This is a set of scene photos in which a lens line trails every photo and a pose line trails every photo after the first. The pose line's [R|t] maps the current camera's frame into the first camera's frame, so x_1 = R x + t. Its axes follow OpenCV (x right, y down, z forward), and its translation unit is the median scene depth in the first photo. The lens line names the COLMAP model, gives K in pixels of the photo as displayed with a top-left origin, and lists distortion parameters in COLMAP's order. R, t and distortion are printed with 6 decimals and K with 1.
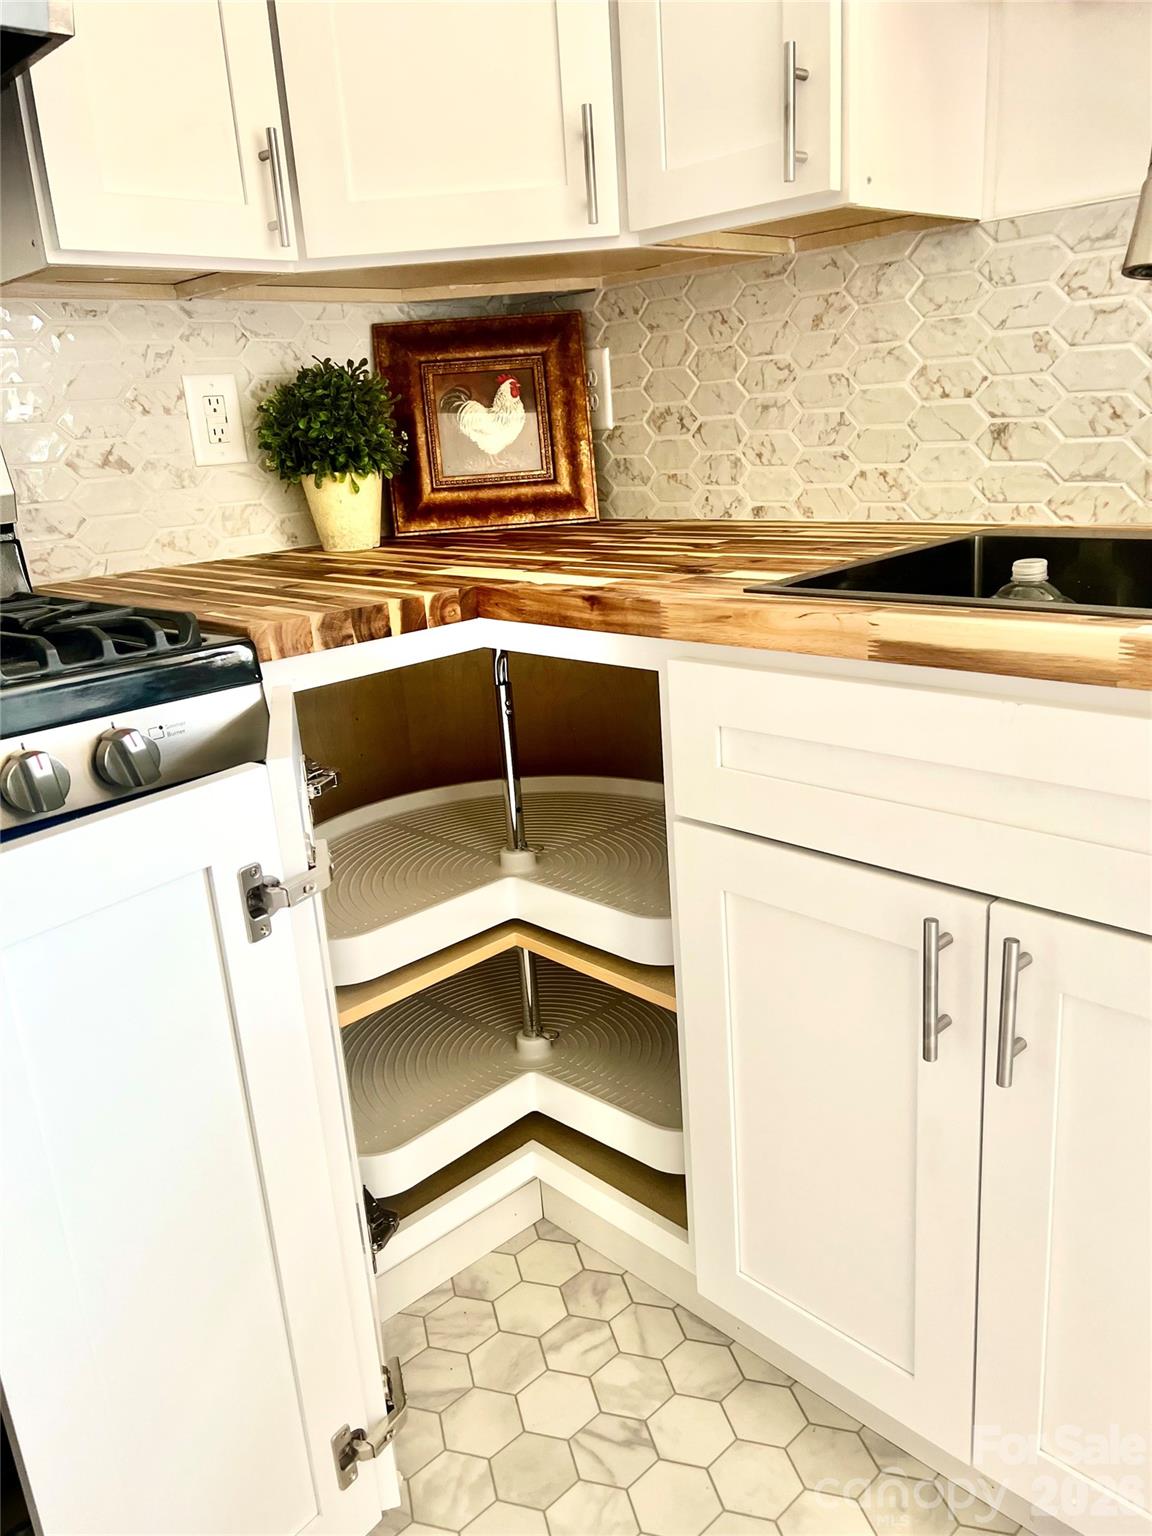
lens RADIAL K [[1166.1, 0, 576.0], [0, 1166.1, 768.0], [0, 0, 1]] dist [0.031289, -0.050819]
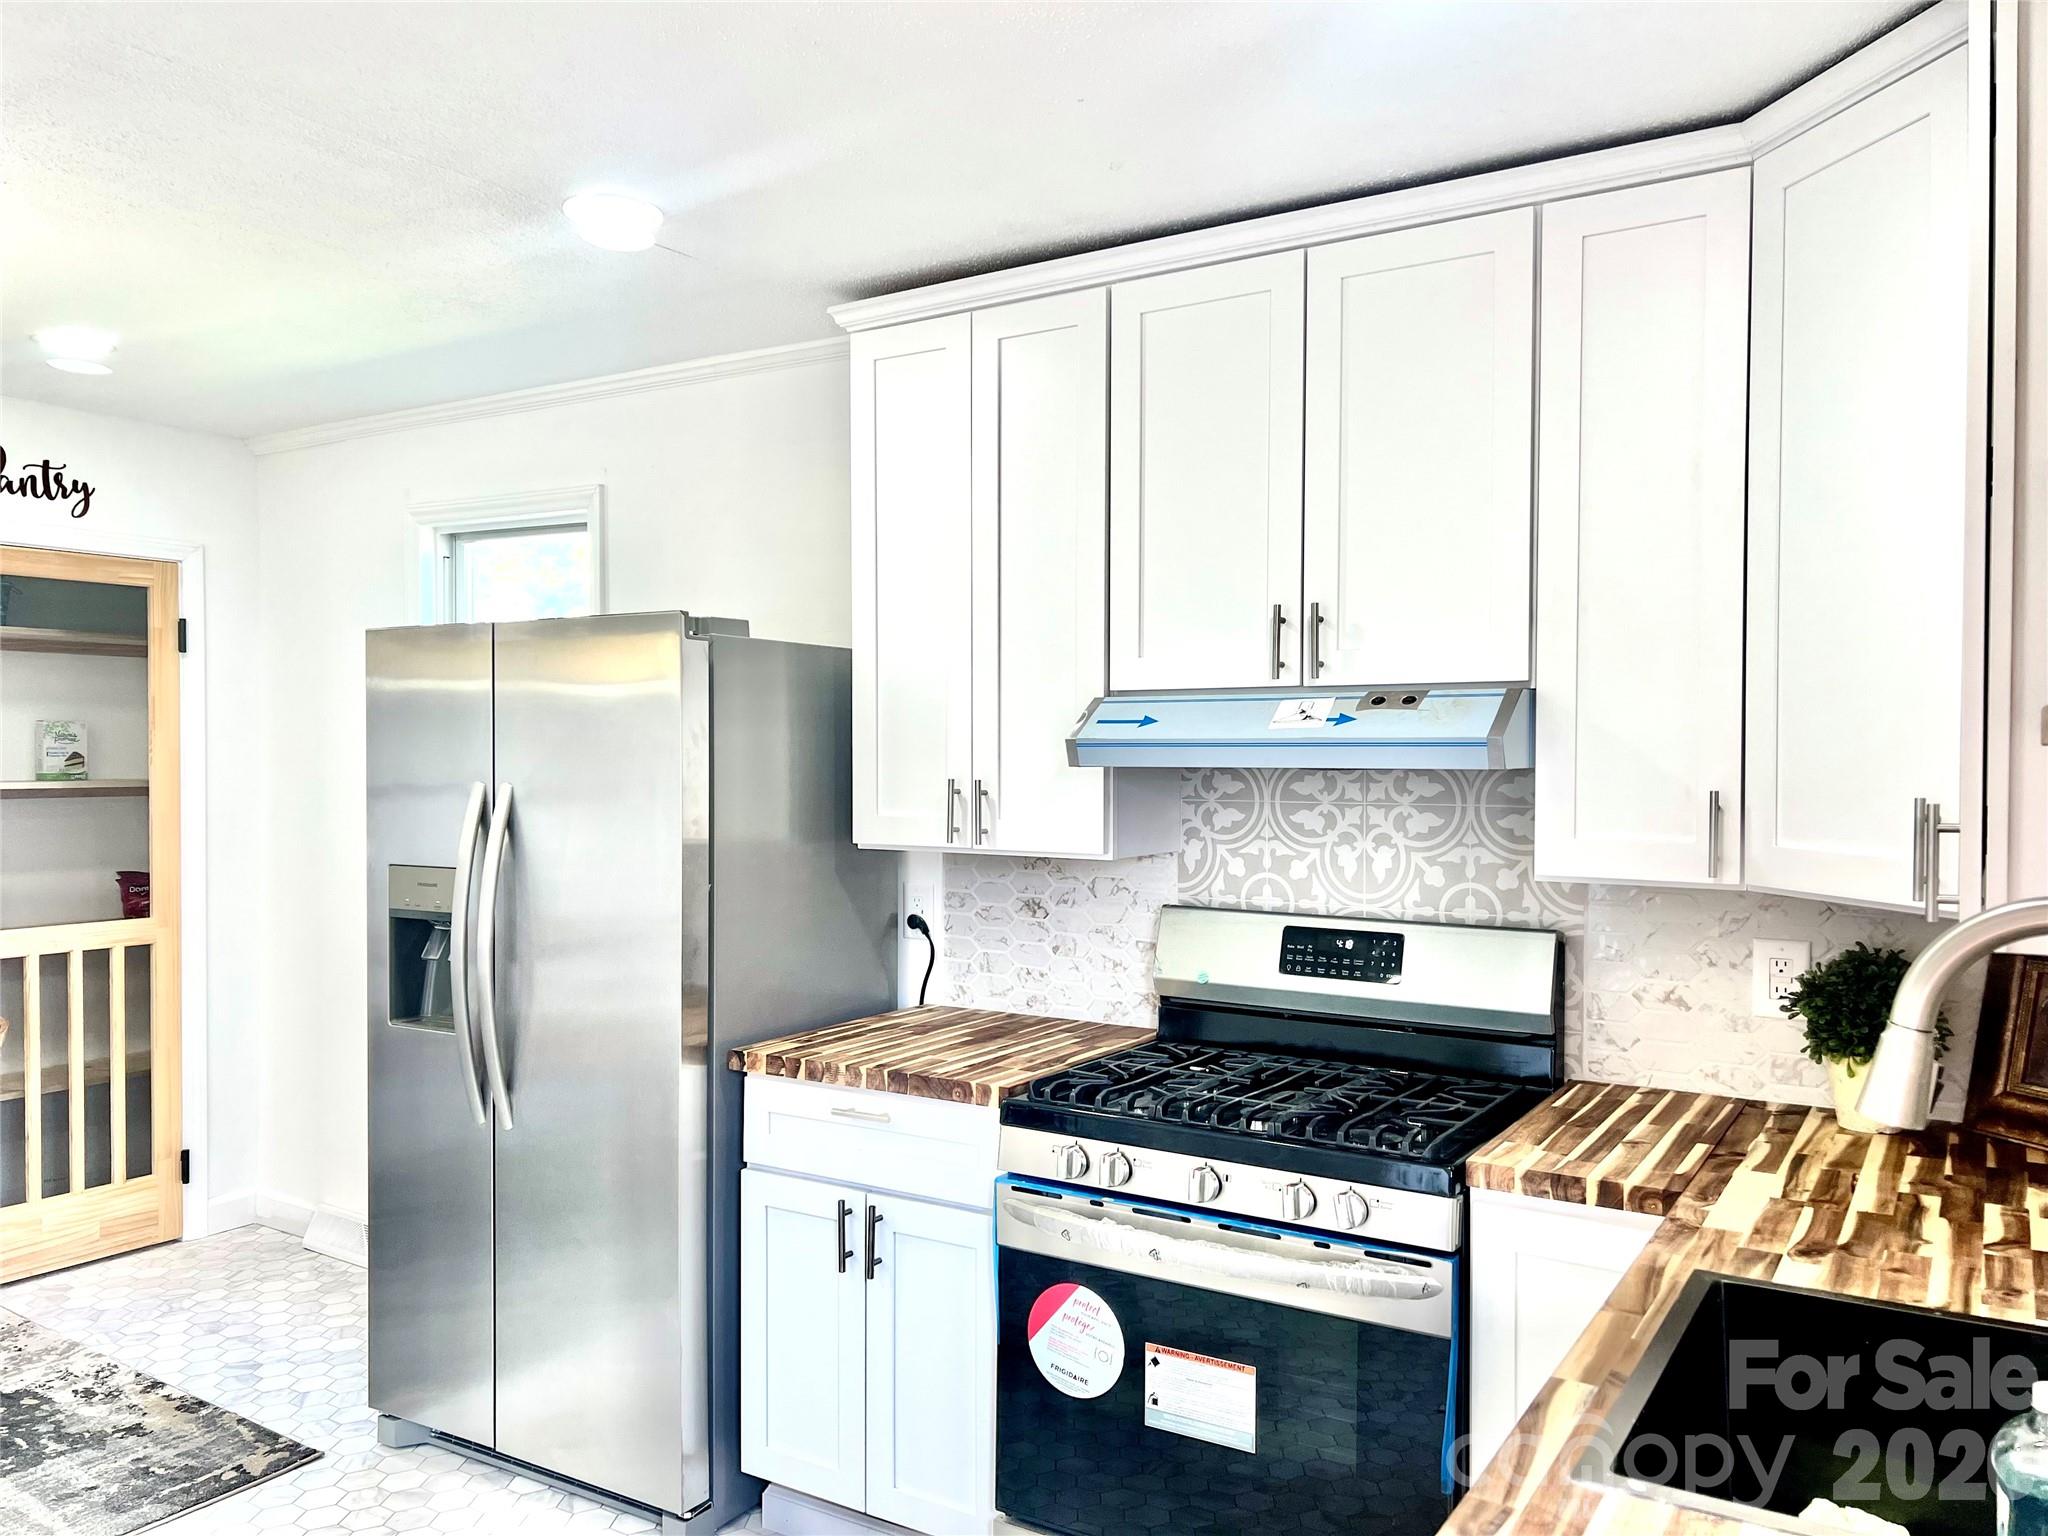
lens RADIAL K [[1554.8, 0, 1024.0], [0, 1554.8, 768.0], [0, 0, 1]] dist [0.031289, -0.050819]
pose [[0.238548, 0.079840, -0.967843, 0.966990], [-0.301628, 0.953416, 0.004306, -0.290106], [0.923101, 0.290902, 0.251518, -0.087674]]
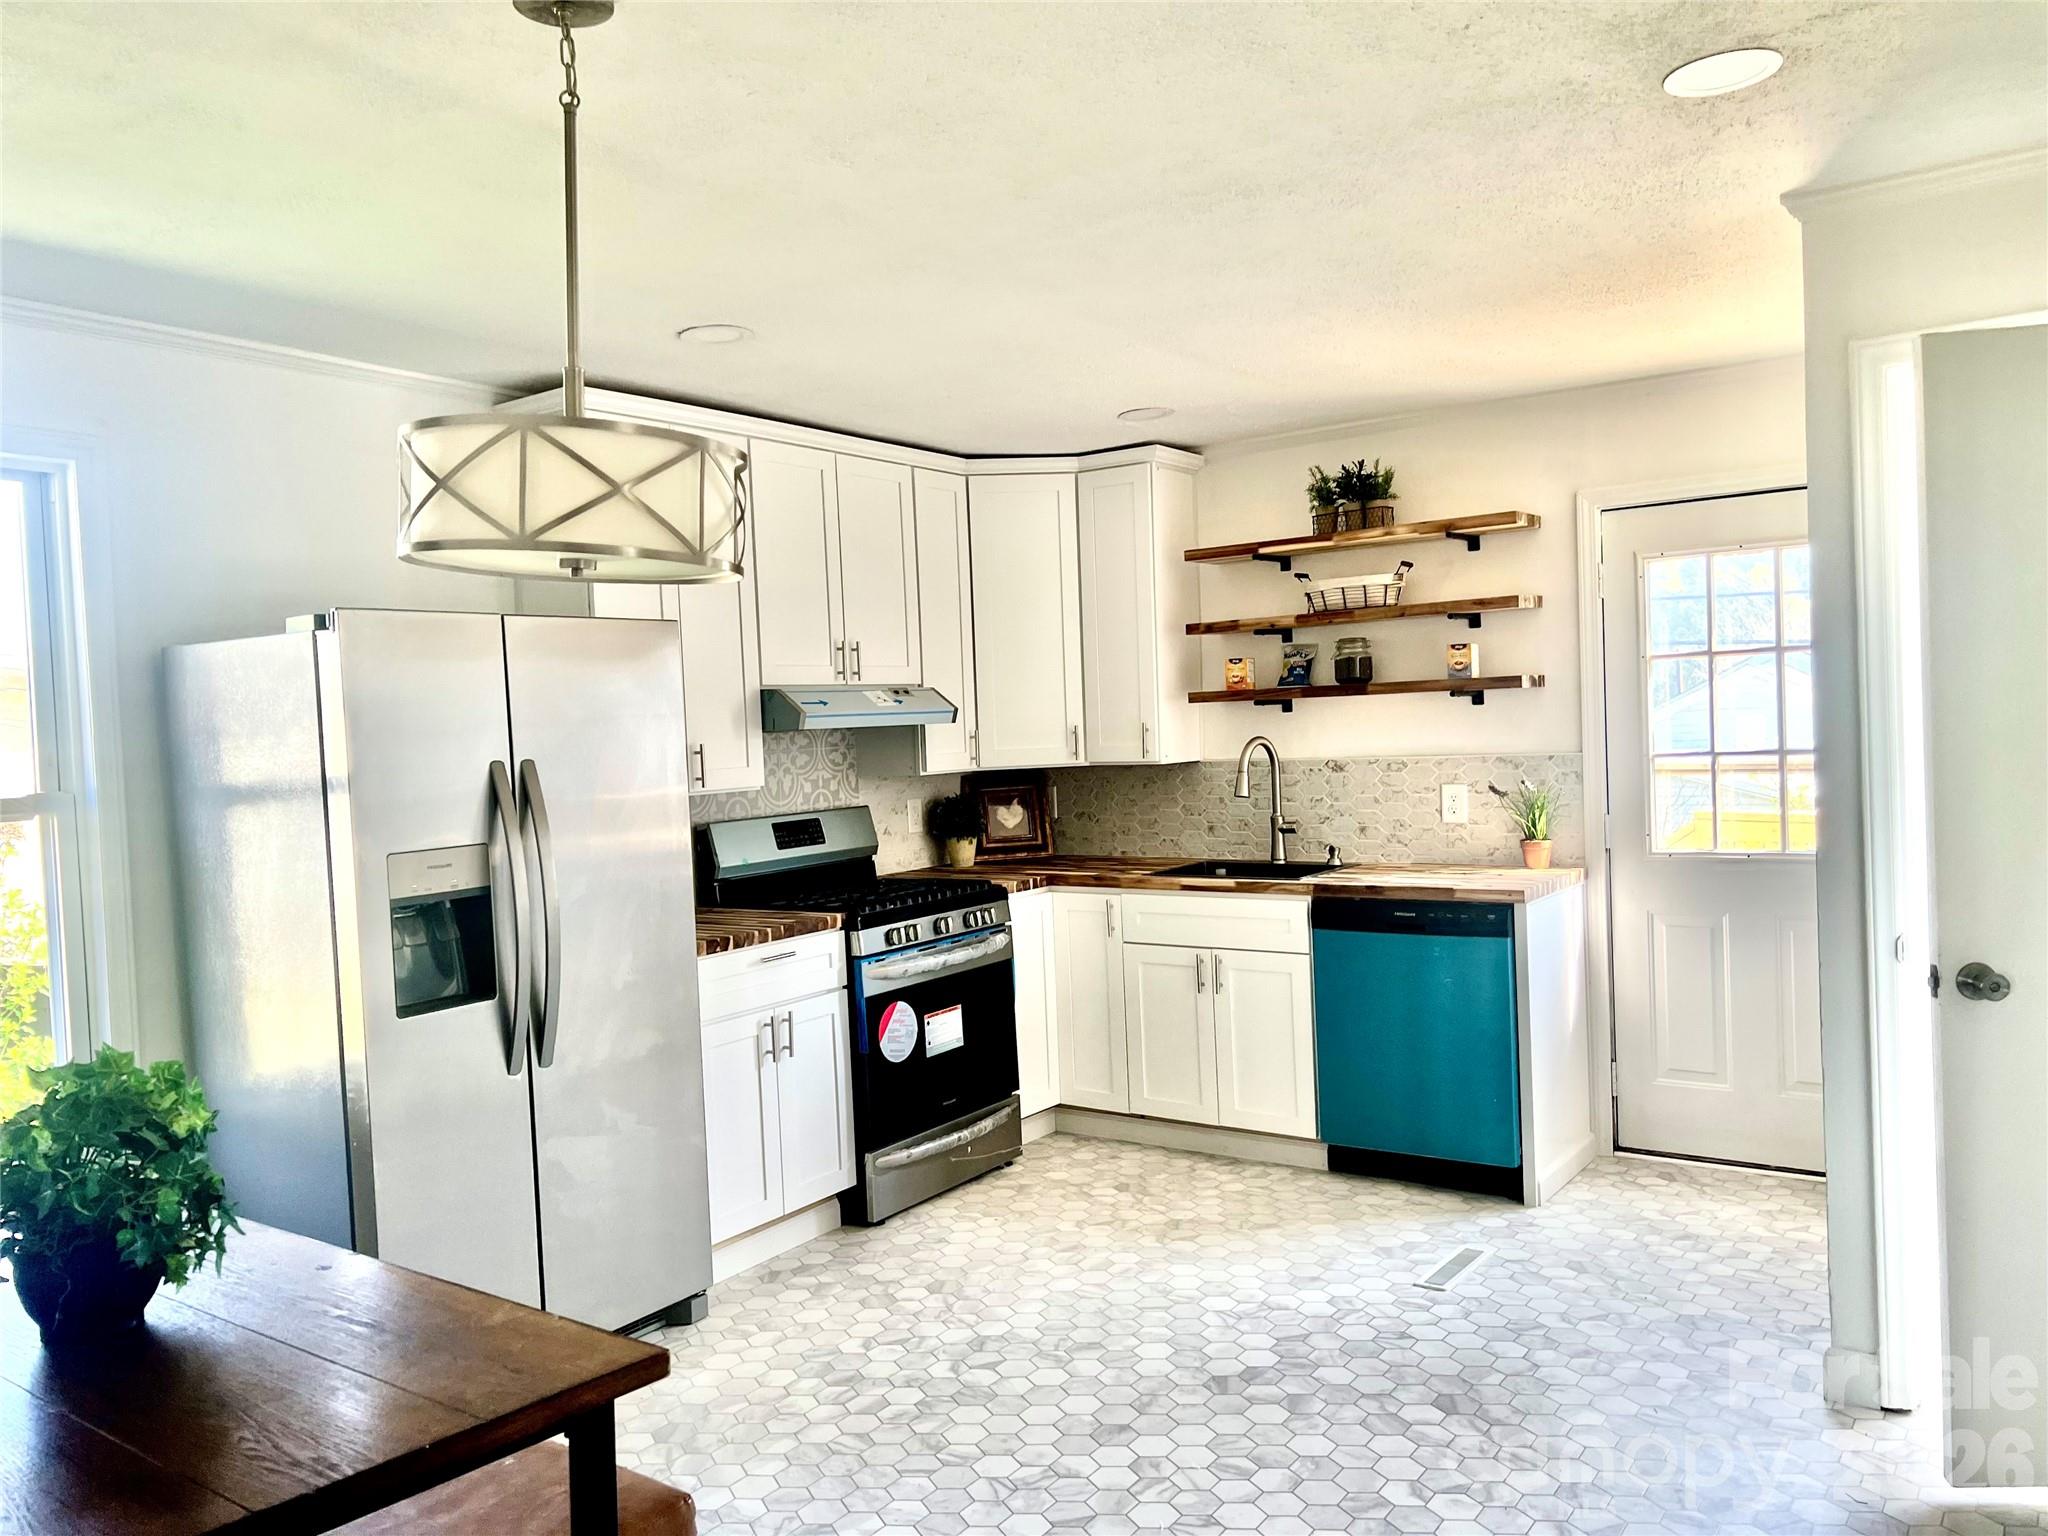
lens RADIAL K [[1554.8, 0, 1024.0], [0, 1554.8, 768.0], [0, 0, 1]] dist [0.031289, -0.050819]
pose [[0.981366, 0.018805, 0.191227, -0.744924], [0.032575, 0.964513, -0.262019, 0.507276], [-0.189368, 0.263366, 0.945927, -2.324962]]
